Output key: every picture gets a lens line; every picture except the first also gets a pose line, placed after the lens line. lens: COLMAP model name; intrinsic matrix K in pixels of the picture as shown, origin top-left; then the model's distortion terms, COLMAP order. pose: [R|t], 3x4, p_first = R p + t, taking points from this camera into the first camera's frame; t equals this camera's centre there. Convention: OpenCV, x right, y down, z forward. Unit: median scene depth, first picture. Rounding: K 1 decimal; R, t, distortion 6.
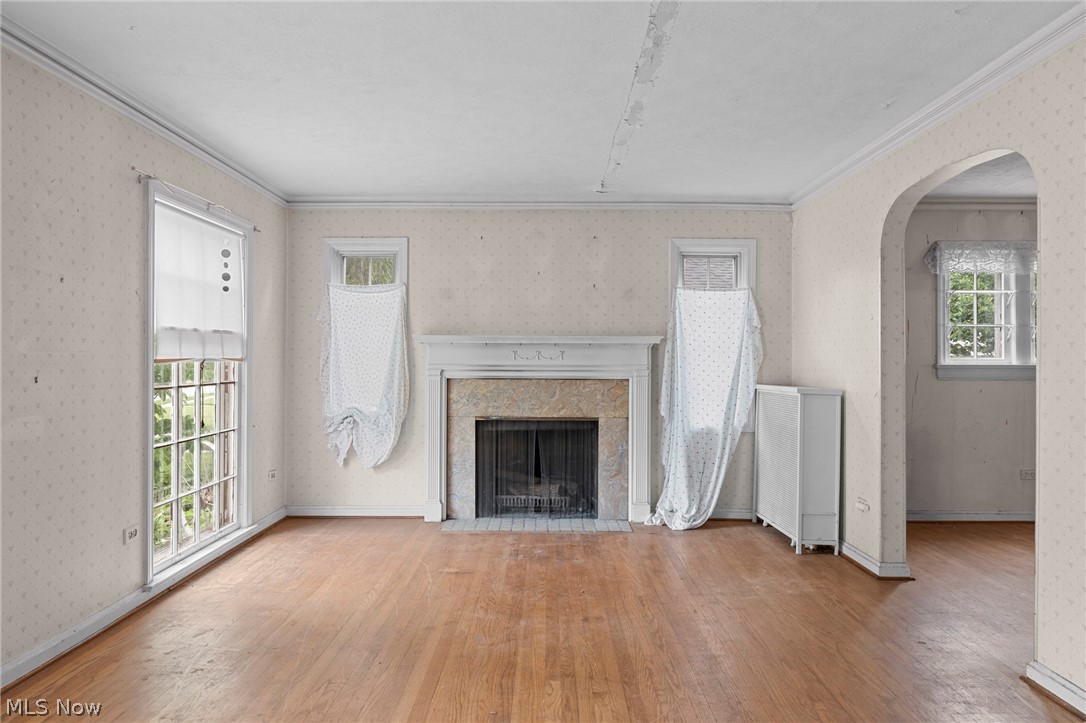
lens RADIAL K [[690.4, 0, 534.0], [0, 690.4, 357.5], [0, 0, 1]] dist [0.007816, 0.000316]
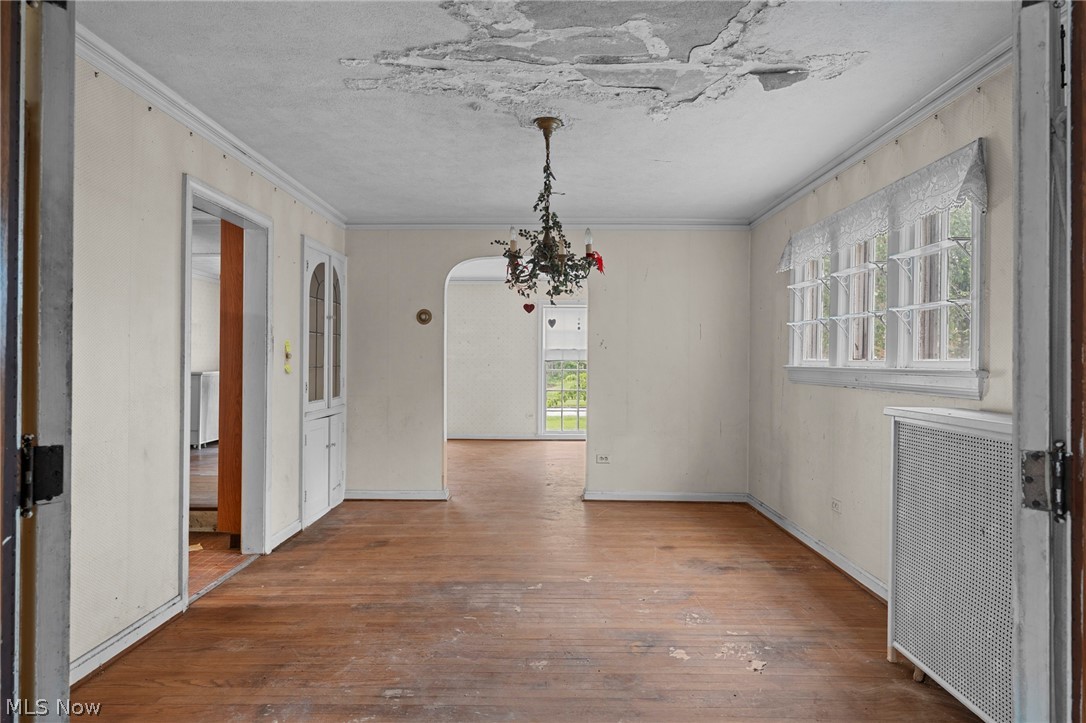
lens RADIAL K [[618.2, 0, 540.3], [0, 618.2, 358.1], [0, 0, 1]] dist [0.002280, -0.000223]
pose [[0.008575, -0.008044, -0.999931, 1.454340], [-0.006286, 0.999947, -0.008098, 0.009220], [0.999943, 0.006355, 0.008524, 0.666867]]
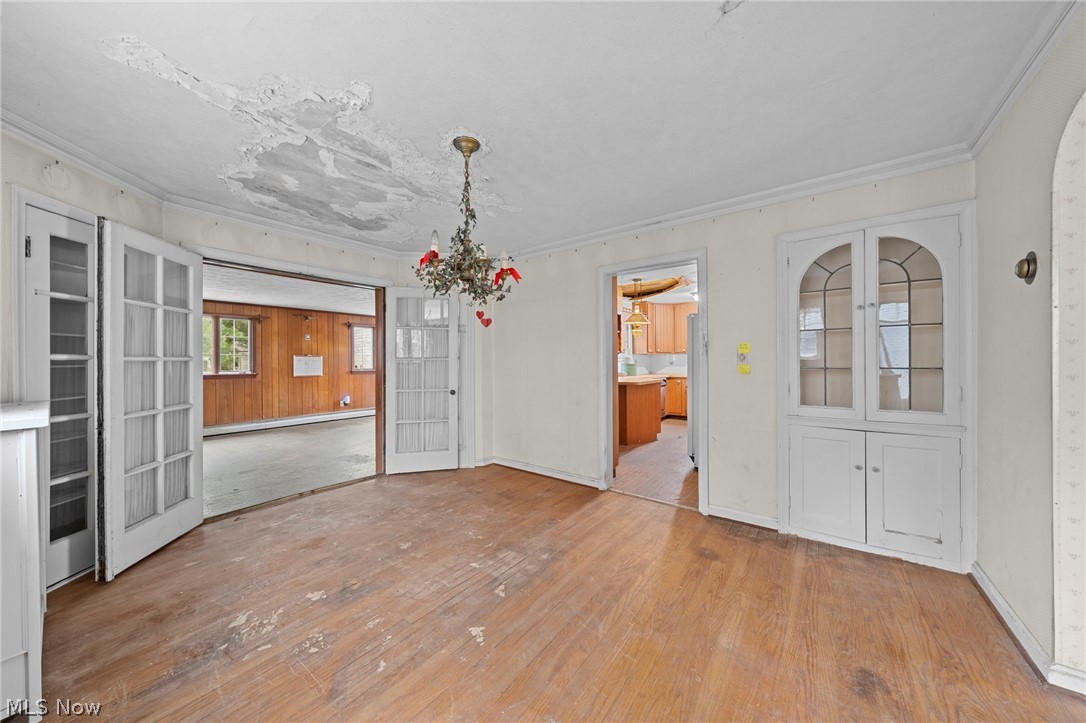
lens RADIAL K [[365.2, 0, 542.7], [0, 365.2, 359.8], [0, 0, 1]] dist [-0.004470, 0.000063]
pose [[-0.806487, 0.001730, 0.591249, 0.547653], [0.001662, 0.999998, -0.000660, 0.005307], [-0.591250, 0.000450, -0.806489, 0.947352]]
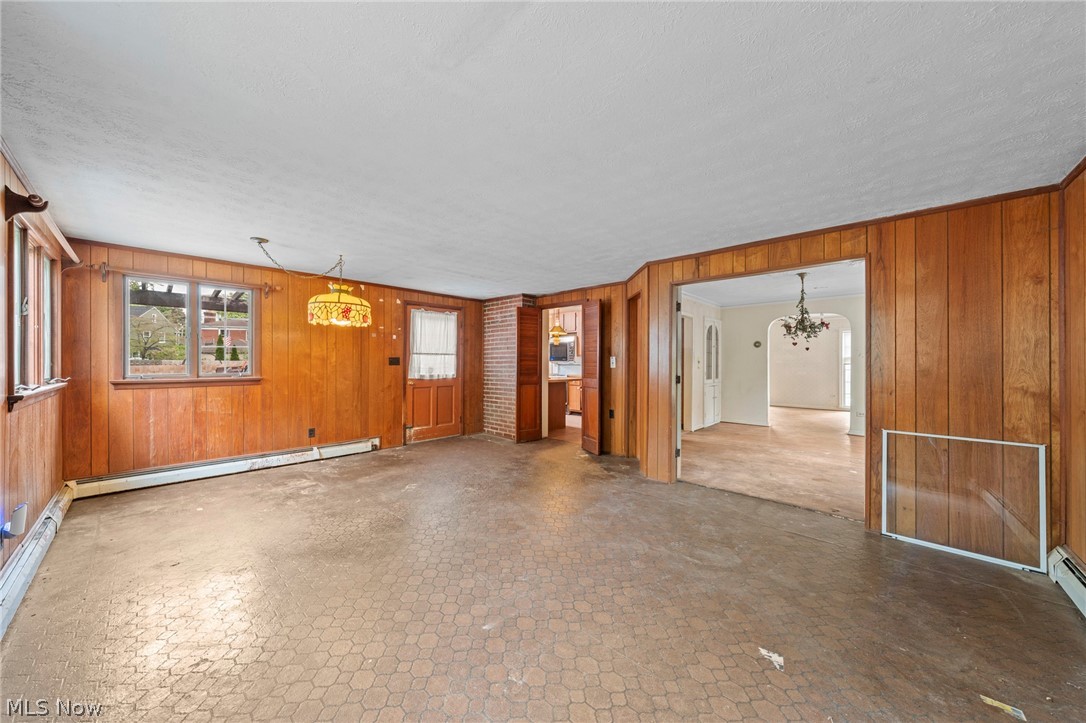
lens RADIAL K [[374.7, 0, 543.0], [0, 374.7, 361.5], [0, 0, 1]] dist [-0.001281, -0.000081]
pose [[-0.667124, -0.008973, -0.744893, 2.027375], [-0.007330, 0.999958, -0.005480, 0.011704], [0.744911, 0.001804, -0.667162, 0.825678]]
